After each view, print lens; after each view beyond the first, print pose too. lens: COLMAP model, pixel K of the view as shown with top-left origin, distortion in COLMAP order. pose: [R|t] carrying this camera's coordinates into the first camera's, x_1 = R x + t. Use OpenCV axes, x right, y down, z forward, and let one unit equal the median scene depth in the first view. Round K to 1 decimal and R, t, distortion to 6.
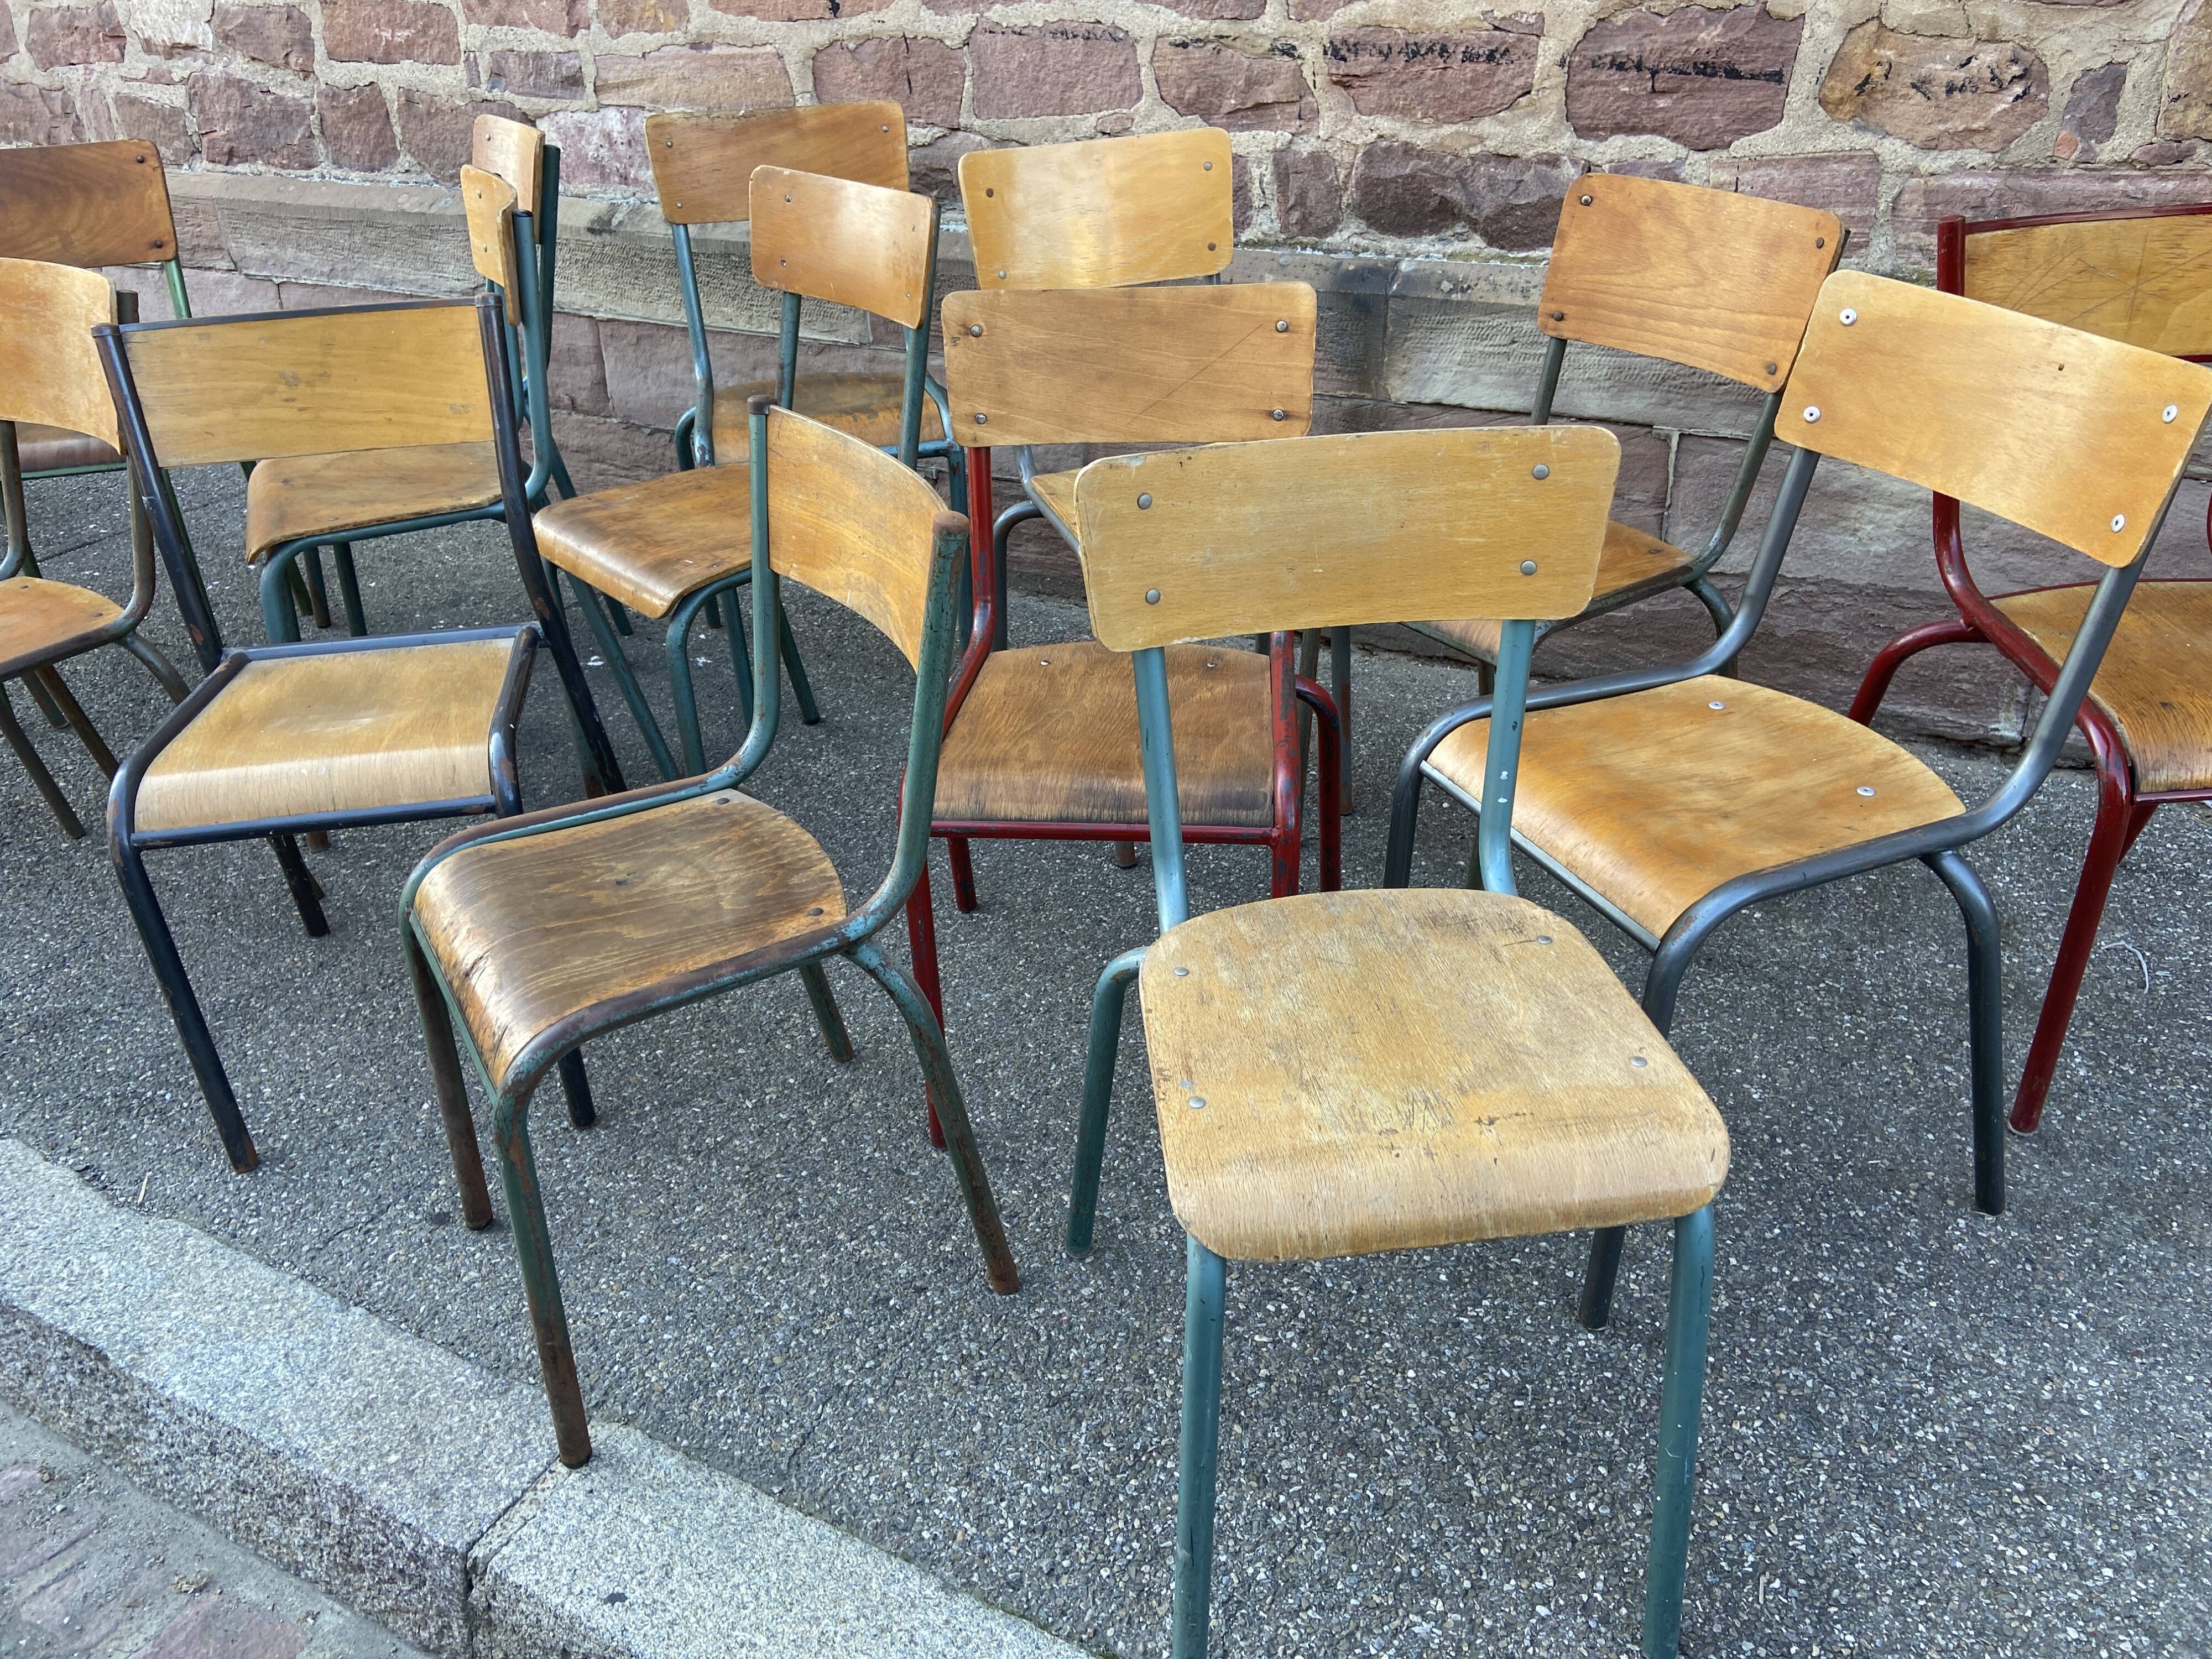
lens RADIAL K [[1665.2, 0, 1118.1], [0, 1665.2, 814.7], [0, 0, 1]] dist [0.116067, -0.148663]
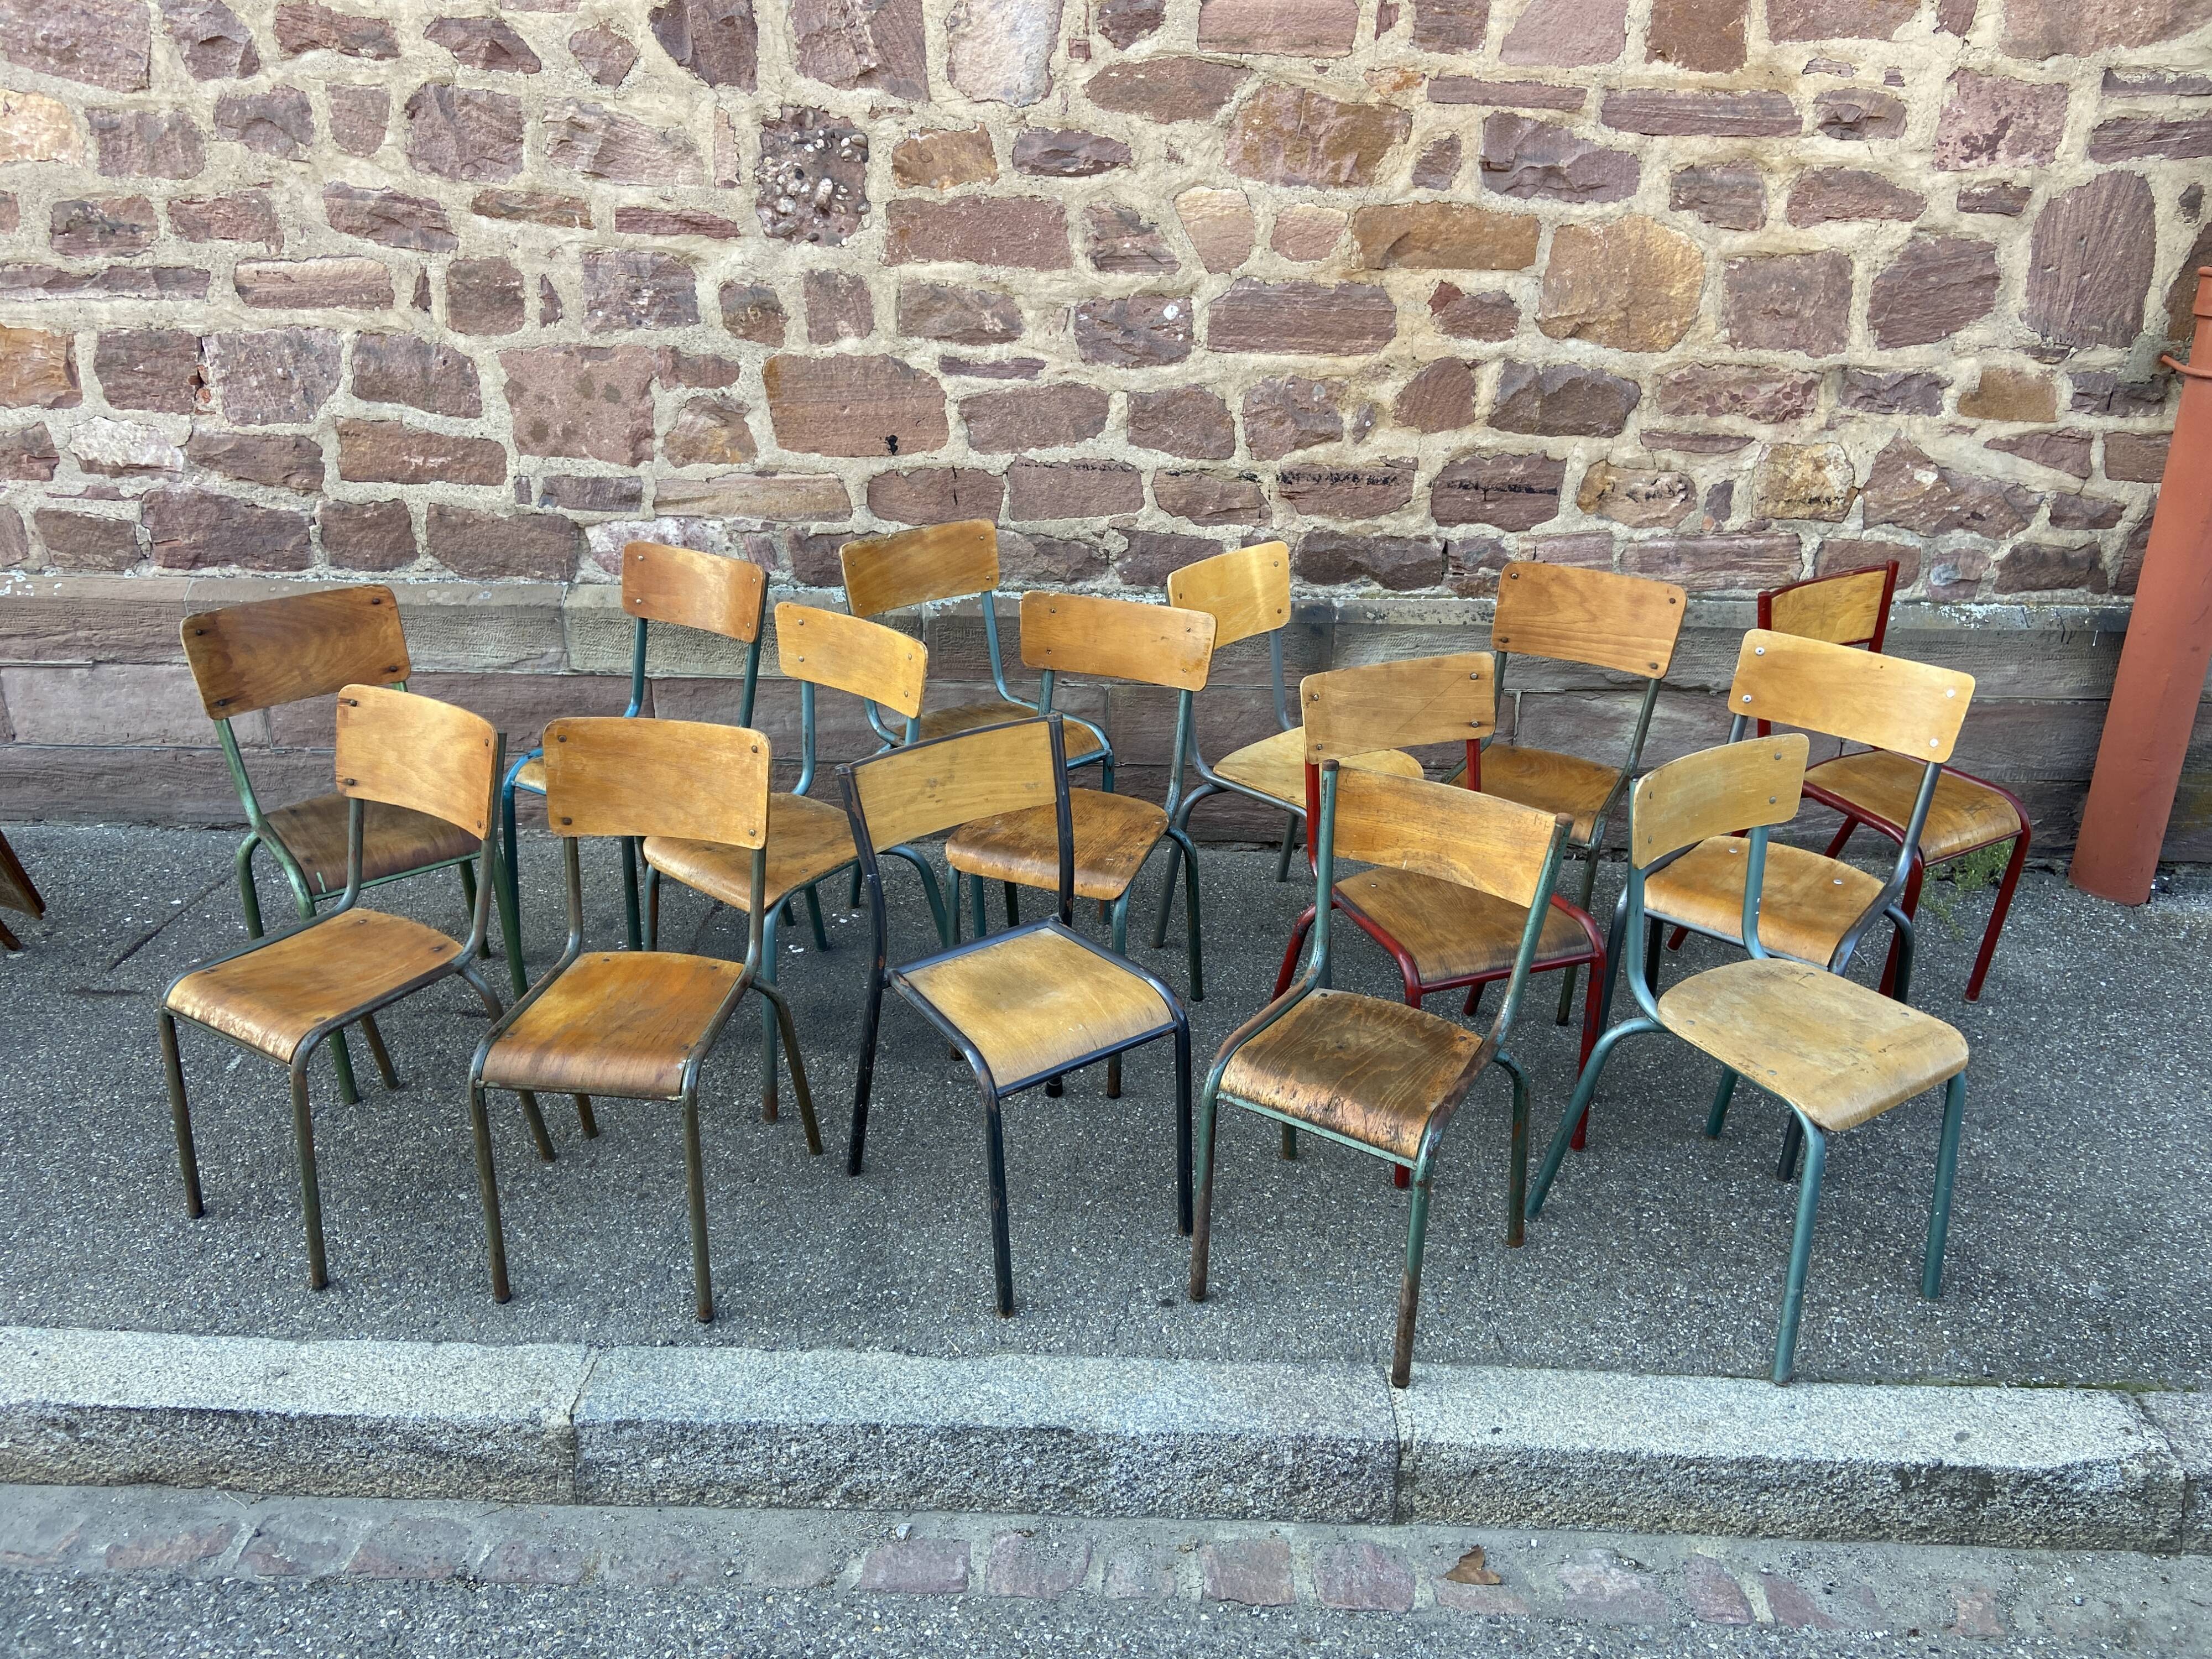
lens RADIAL K [[1662.7, 0, 1109.0], [0, 1662.7, 820.9], [0, 0, 1]] dist [0.122703, -0.159532]
pose [[0.892311, -0.144305, 0.427736, -0.740040], [0.186336, 0.980782, -0.057835, -0.081111], [-0.411170, 0.131309, 0.902052, -0.295446]]
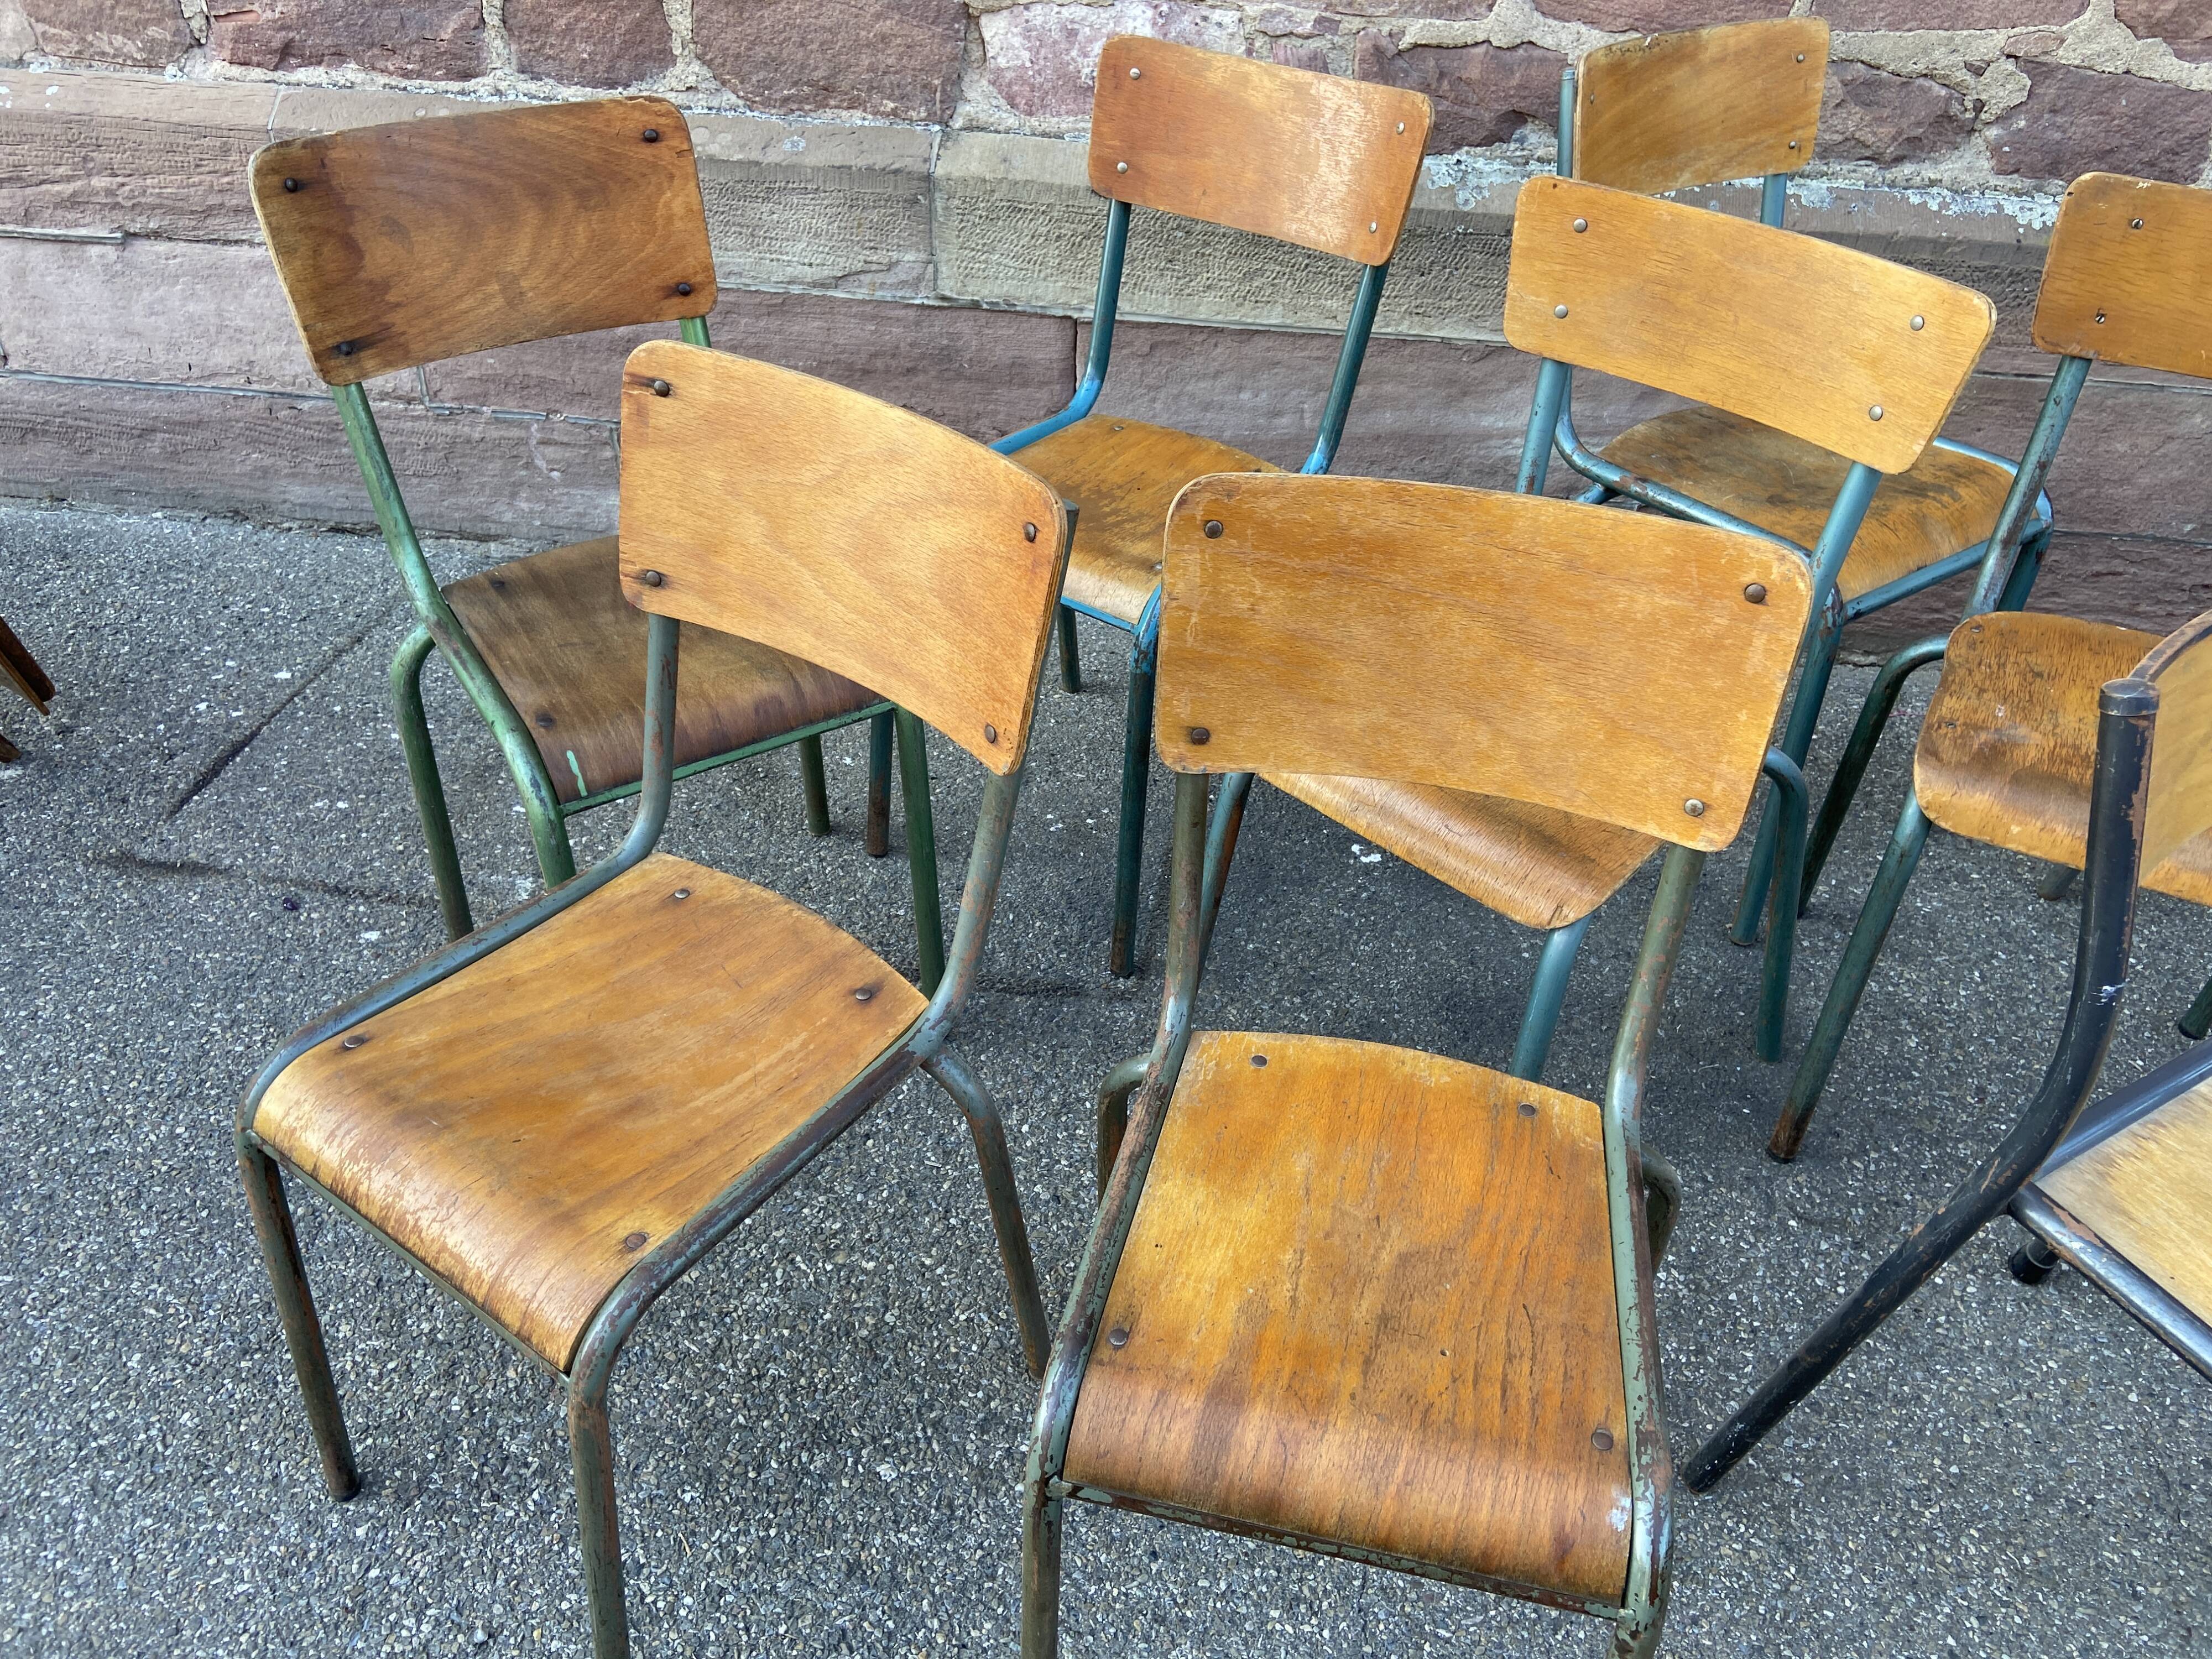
lens RADIAL K [[1665.2, 0, 1120.1], [0, 1665.2, 820.9], [0, 0, 1]] dist [0.116067, -0.148663]
pose [[0.923240, -0.171175, 0.343987, -0.759225], [0.126597, 0.980807, 0.148290, -0.260913], [-0.362768, -0.093359, 0.927191, 0.465802]]
